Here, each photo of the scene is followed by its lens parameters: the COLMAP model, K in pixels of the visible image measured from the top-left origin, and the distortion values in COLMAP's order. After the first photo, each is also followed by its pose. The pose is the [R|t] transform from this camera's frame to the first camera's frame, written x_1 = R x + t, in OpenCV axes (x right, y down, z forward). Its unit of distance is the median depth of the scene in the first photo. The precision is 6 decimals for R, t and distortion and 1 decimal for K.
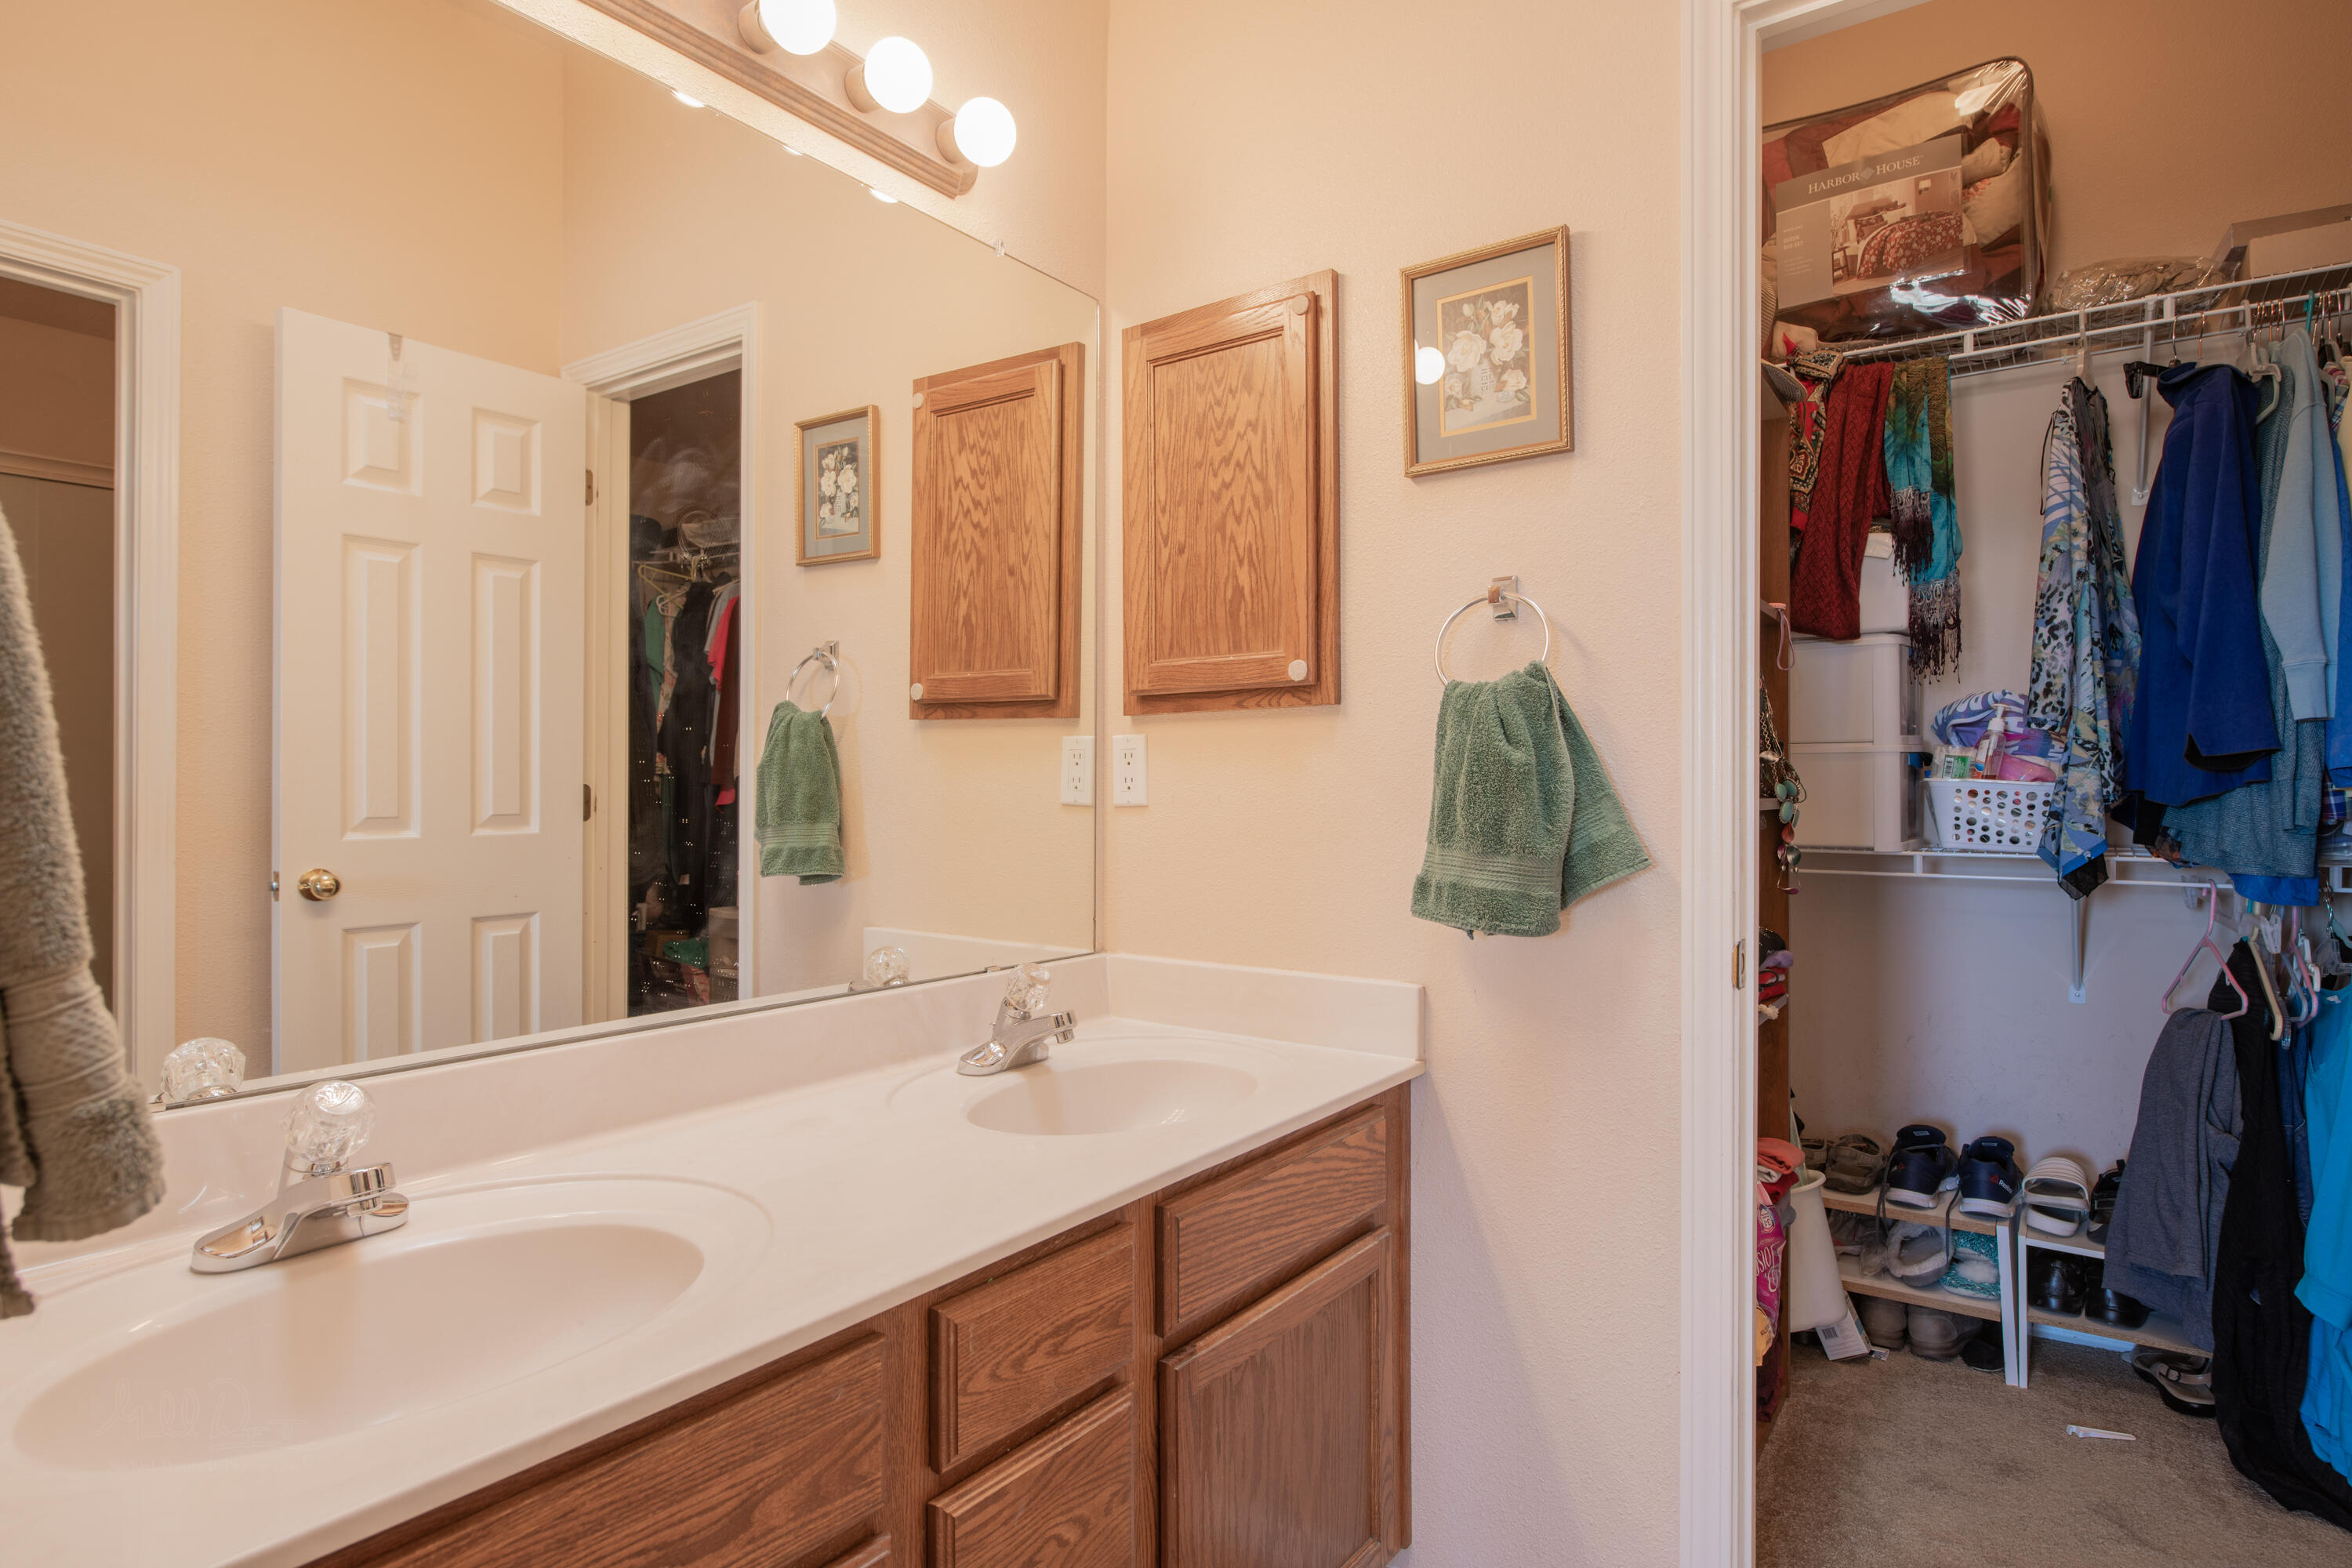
lens RADIAL K [[1260.4, 0, 1181.2], [0, 1260.4, 790.4], [0, 0, 1]] dist [0.002985, -0.004519]
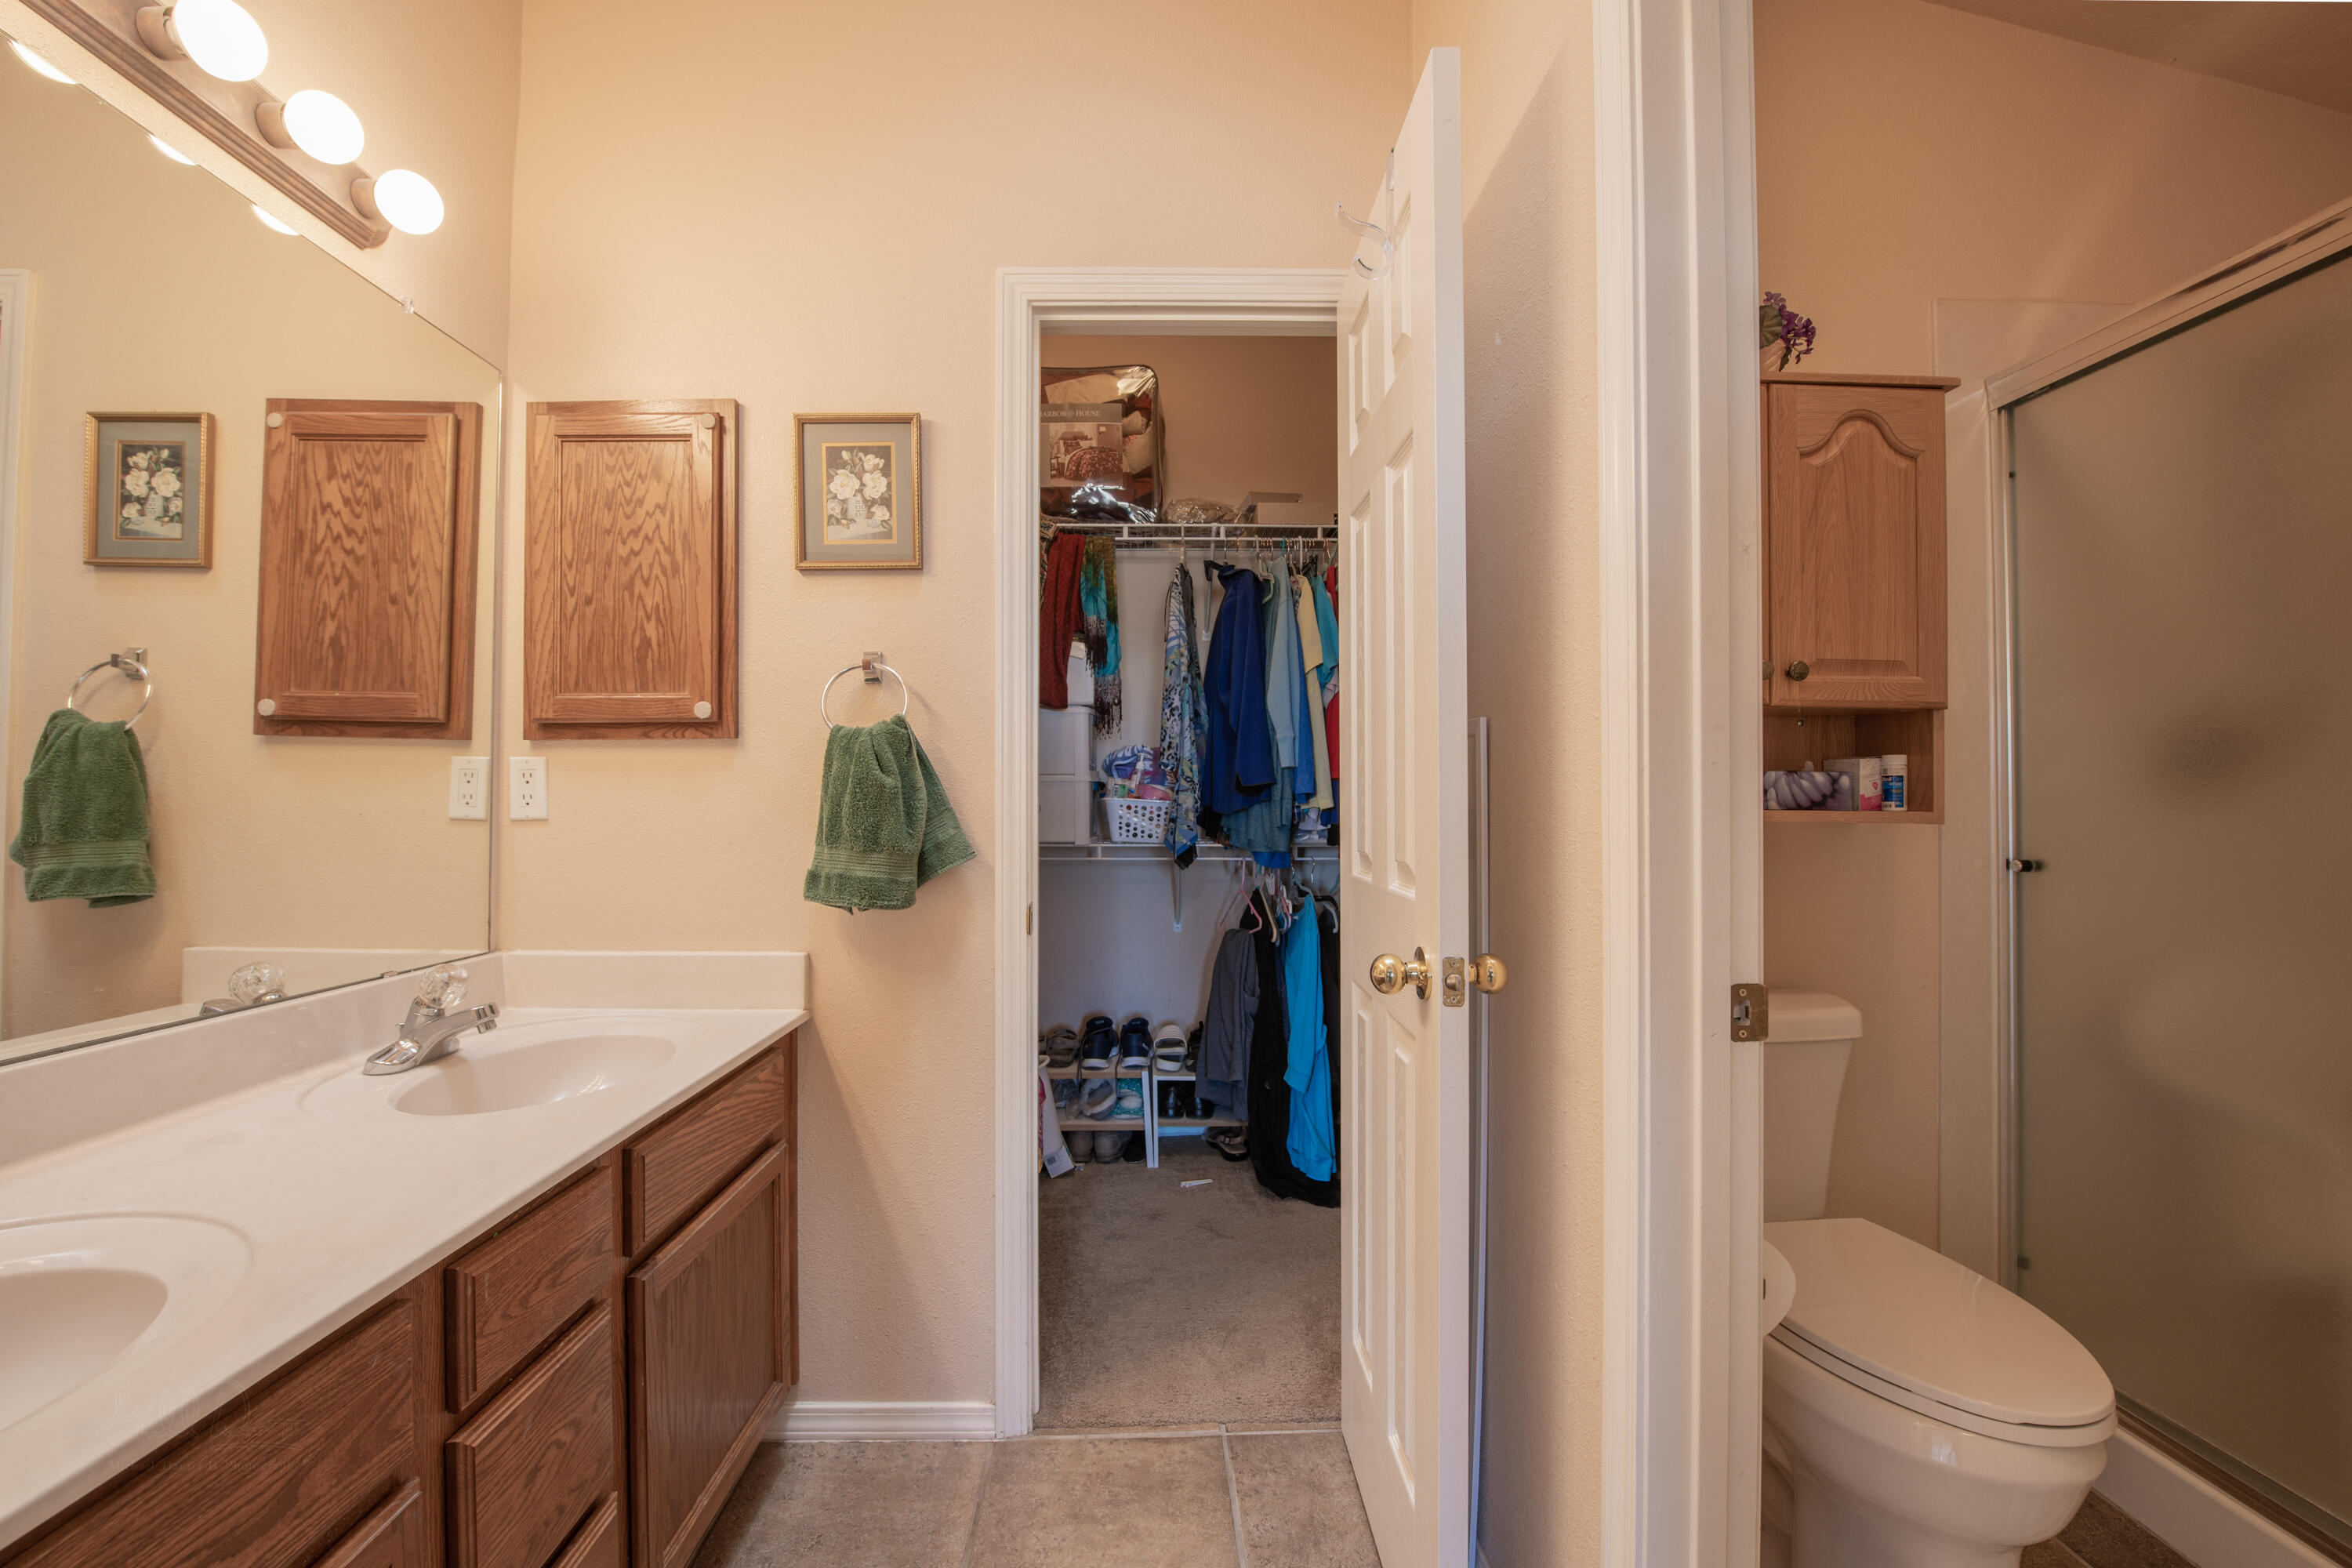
lens RADIAL K [[932.0, 0, 1182.0], [0, 932.0, 784.9], [0, 0, 1]] dist [-0.010521, -0.001792]
pose [[0.805334, 0.012491, 0.592690, -0.060665], [0.000944, 0.999750, -0.022353, 0.000147], [-0.592821, 0.018561, 0.805120, -0.019810]]
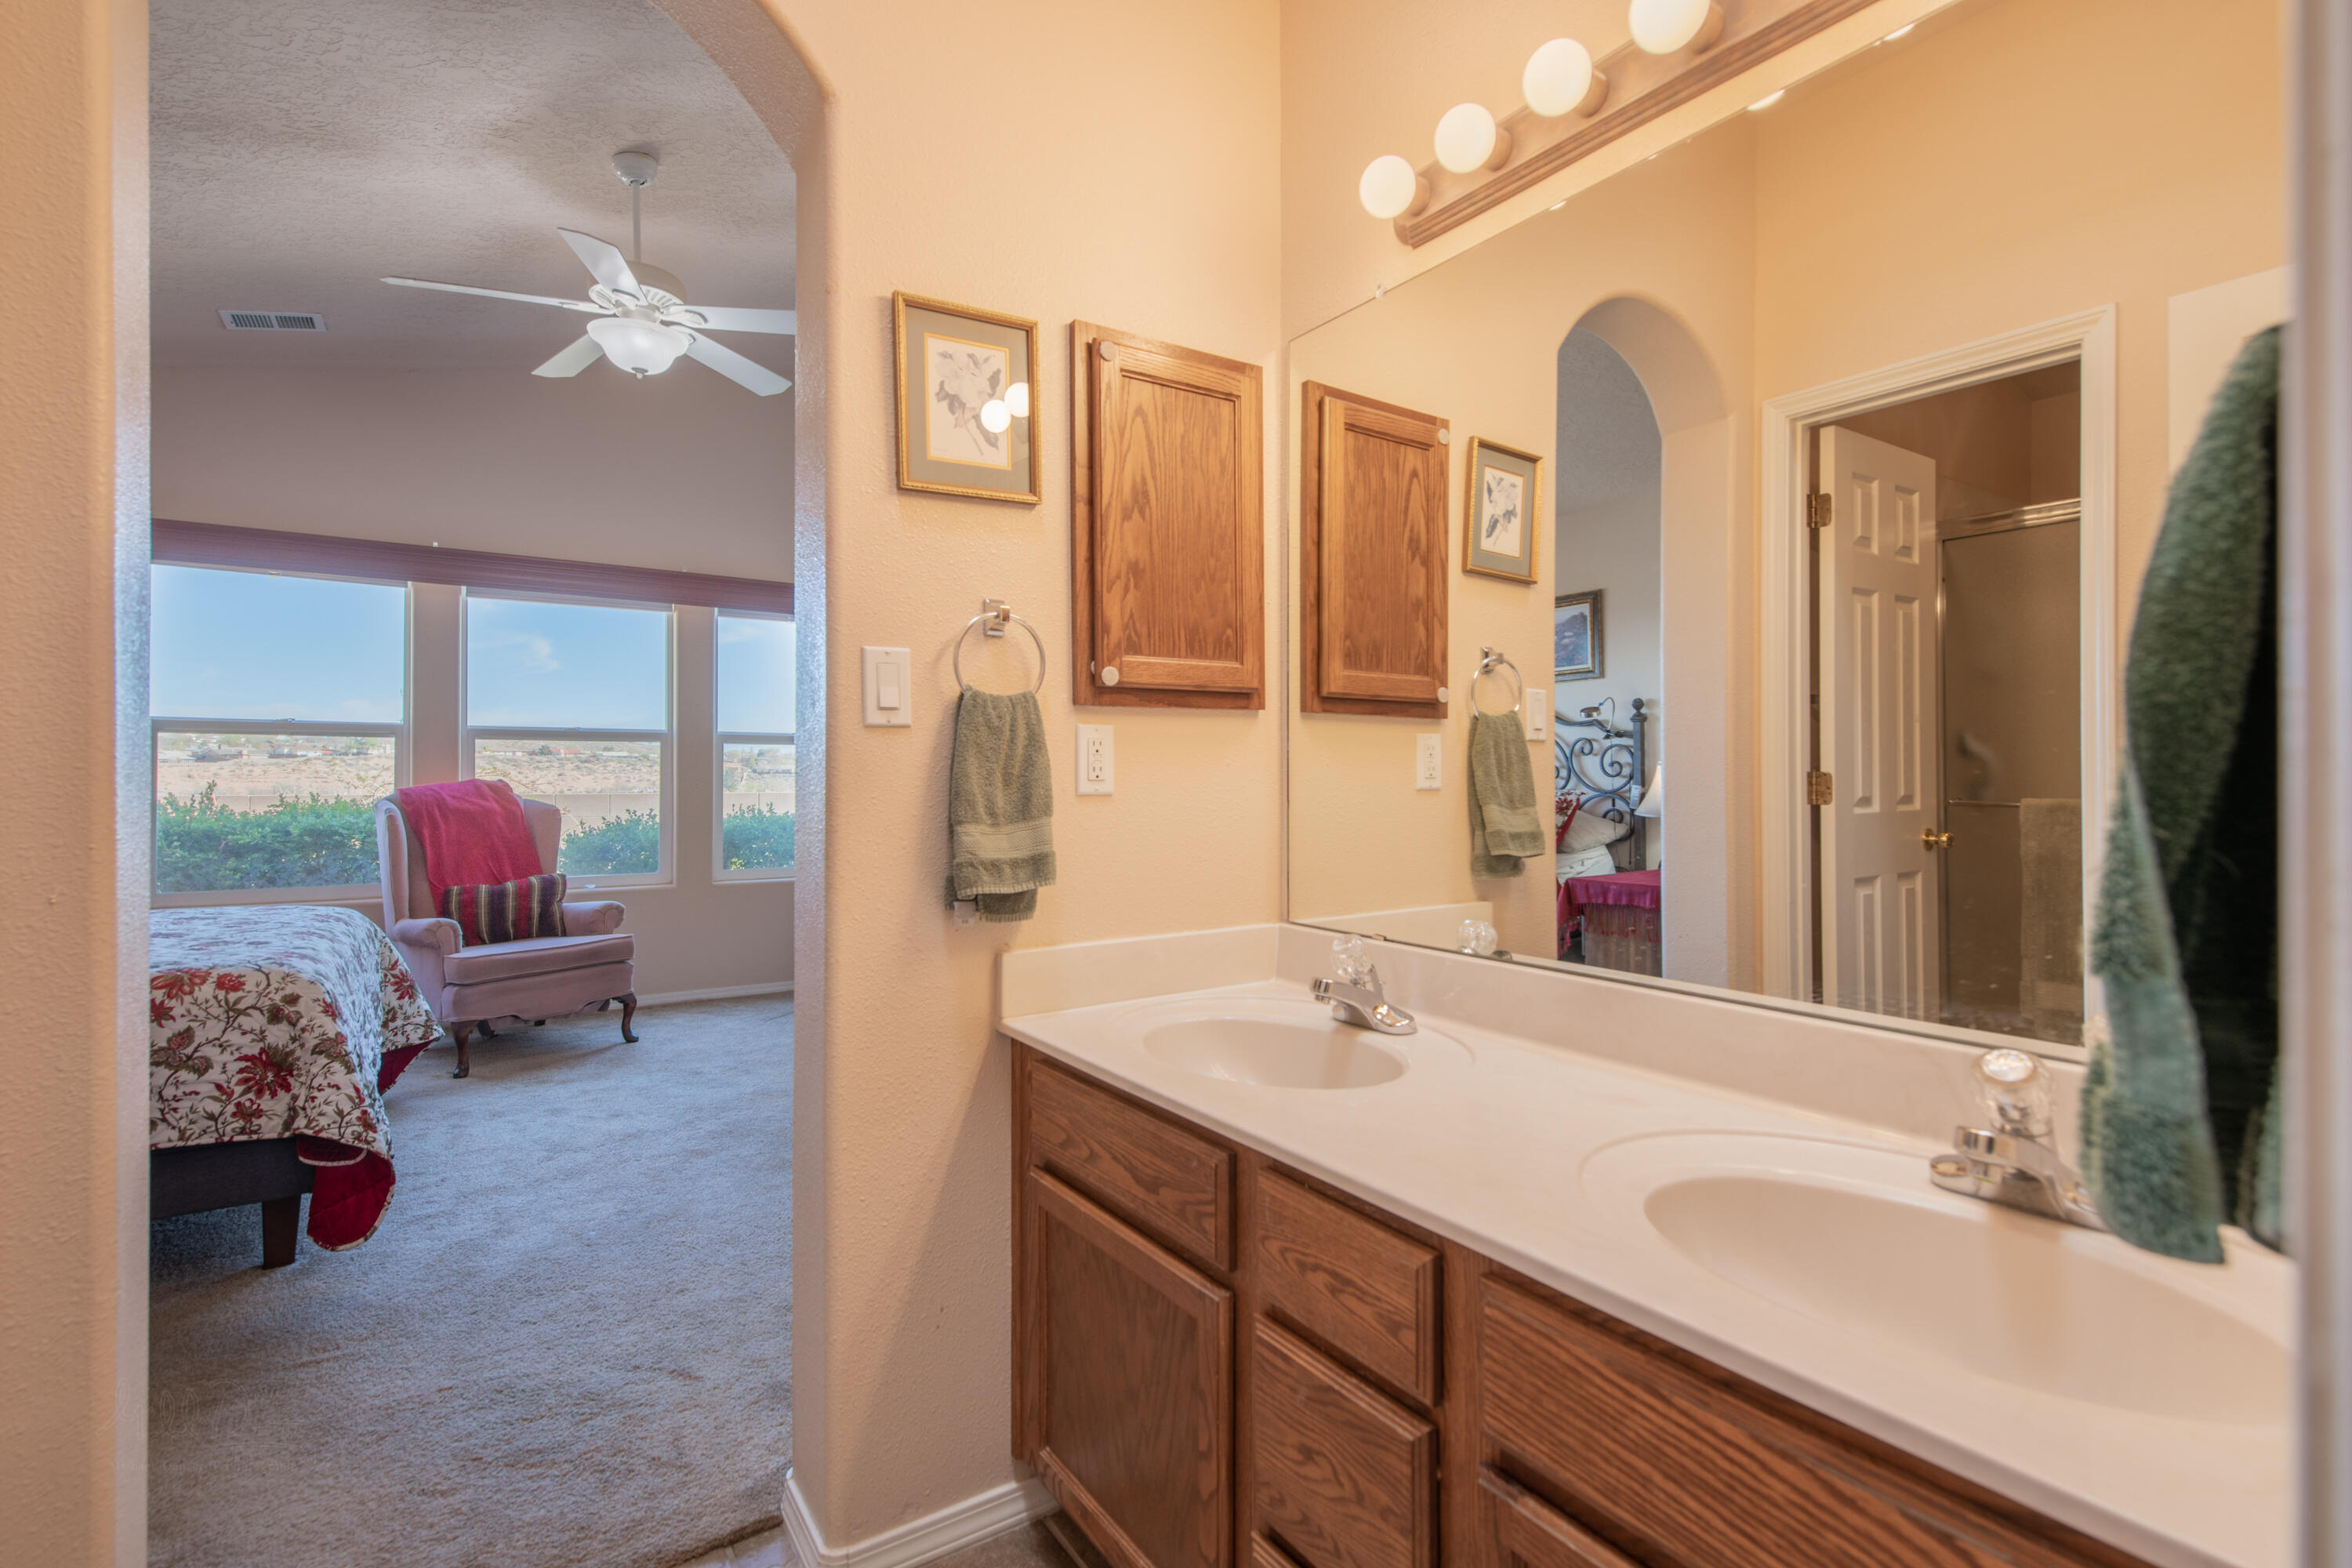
lens RADIAL K [[1086.0, 0, 1107.1], [0, 1086.0, 760.3], [0, 0, 1]] dist [-0.012446, -0.000876]
pose [[-0.384171, -0.011029, -0.923196, 0.865316], [-0.007793, 0.999932, -0.008702, -0.006503], [0.923229, 0.003851, -0.384231, 1.203176]]
